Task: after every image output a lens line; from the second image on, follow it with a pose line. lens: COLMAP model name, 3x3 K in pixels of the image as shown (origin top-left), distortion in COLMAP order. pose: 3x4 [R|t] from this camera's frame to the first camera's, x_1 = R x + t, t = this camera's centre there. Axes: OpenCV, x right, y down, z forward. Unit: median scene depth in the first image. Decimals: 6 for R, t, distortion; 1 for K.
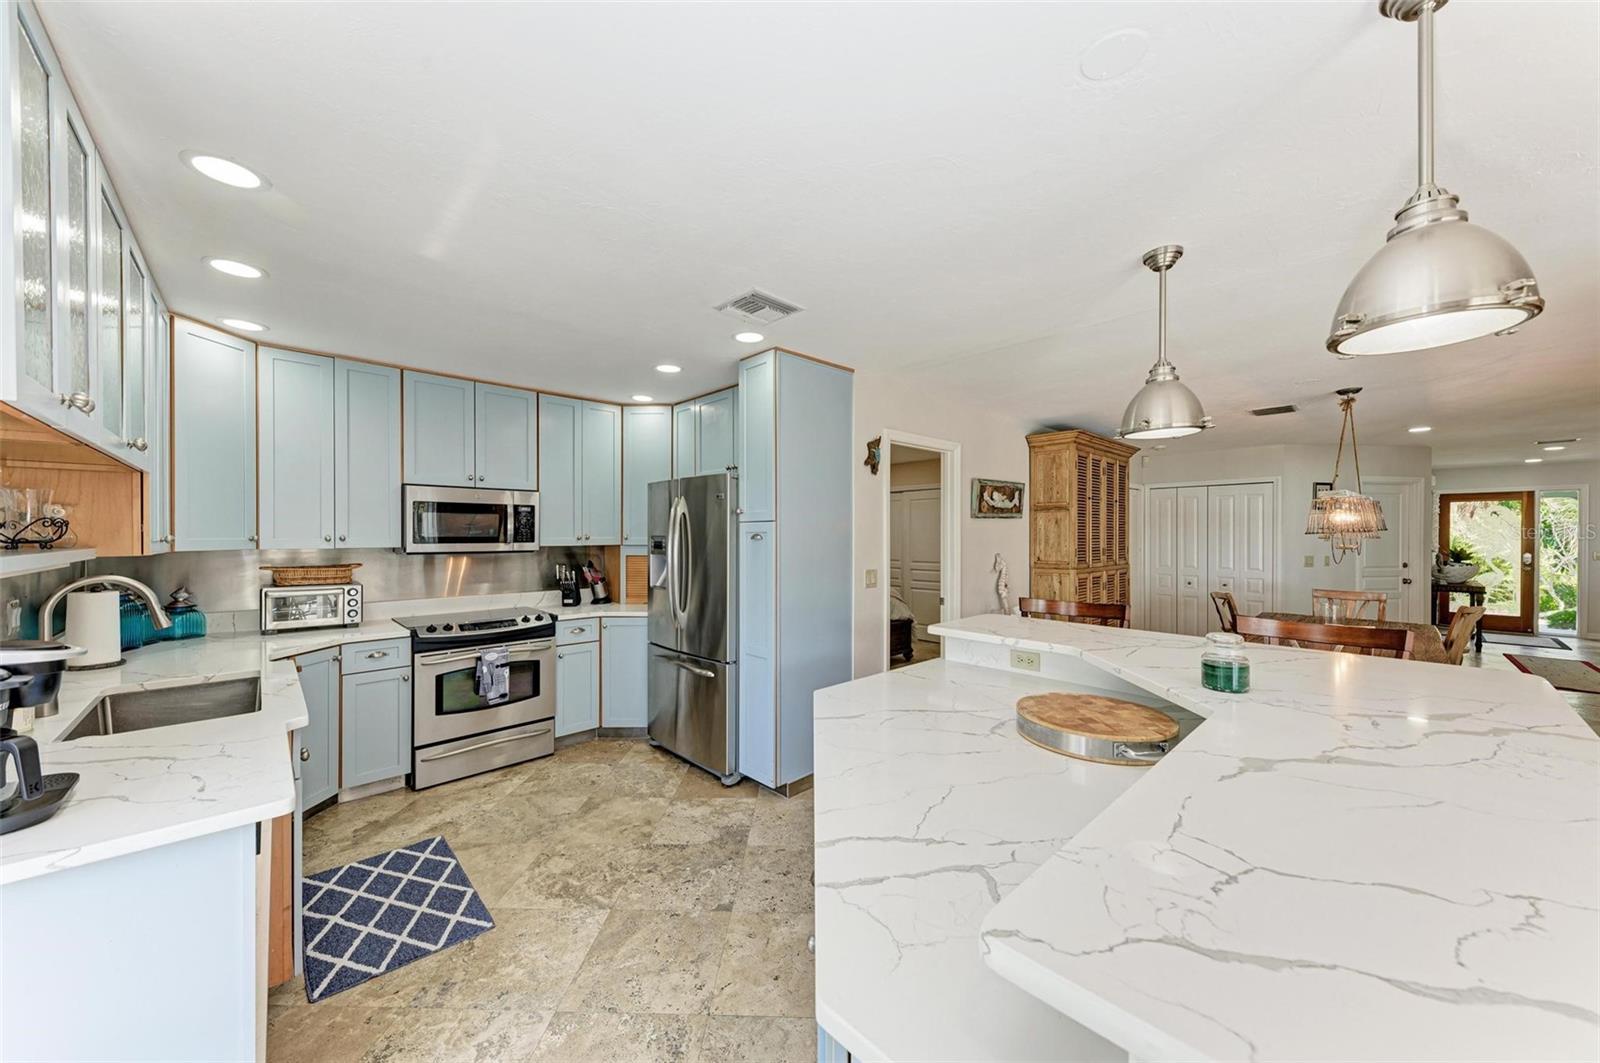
lens RADIAL K [[570.0, 0, 804.0], [0, 570.0, 536.1], [0, 0, 1]] dist [-0.000189, -0.000049]
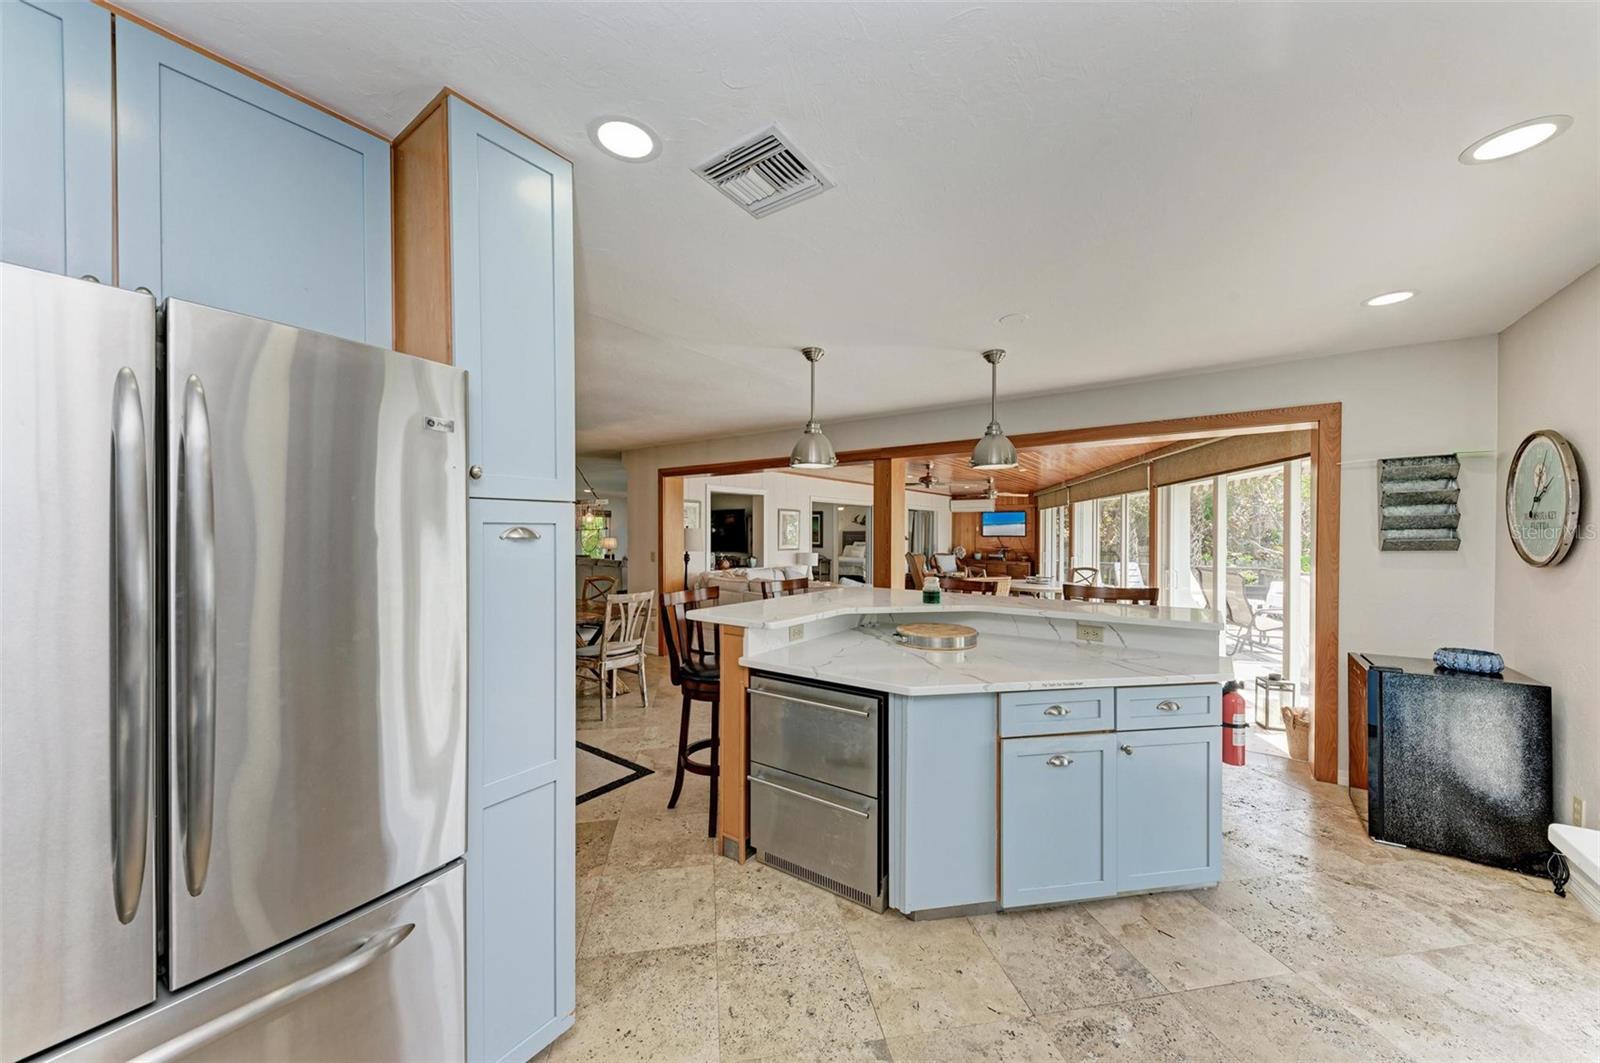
lens RADIAL K [[570.0, 0, 804.0], [0, 570.0, 536.1], [0, 0, 1]] dist [-0.000189, -0.000049]
pose [[-0.196699, 0.002051, 0.980462, -0.972728], [0.016073, 0.999870, 0.001132, 0.009281], [-0.980332, 0.015981, -0.196706, 1.451057]]
